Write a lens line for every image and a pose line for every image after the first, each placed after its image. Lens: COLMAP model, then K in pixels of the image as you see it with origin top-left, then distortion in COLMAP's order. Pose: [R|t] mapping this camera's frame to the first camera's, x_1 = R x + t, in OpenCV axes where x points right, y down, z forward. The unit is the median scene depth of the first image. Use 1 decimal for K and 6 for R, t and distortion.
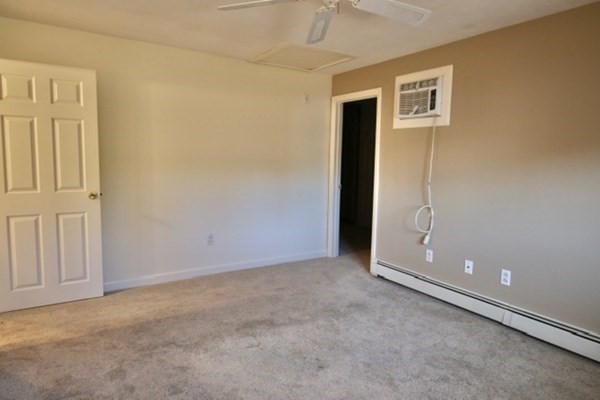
lens RADIAL K [[373.9, 0, 300.0], [0, 373.9, 200.0], [0, 0, 1]] dist [-0.001587, -0.000611]
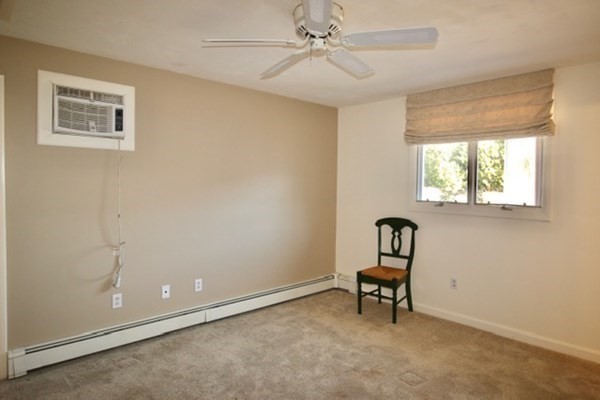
lens RADIAL K [[373.9, 0, 300.0], [0, 373.9, 200.0], [0, 0, 1]] dist [-0.001587, -0.000611]
pose [[-0.171864, -0.074706, 0.982284, -0.575067], [0.098610, 0.990808, 0.092608, -0.122579], [-0.980173, 0.112779, -0.162917, 0.746256]]
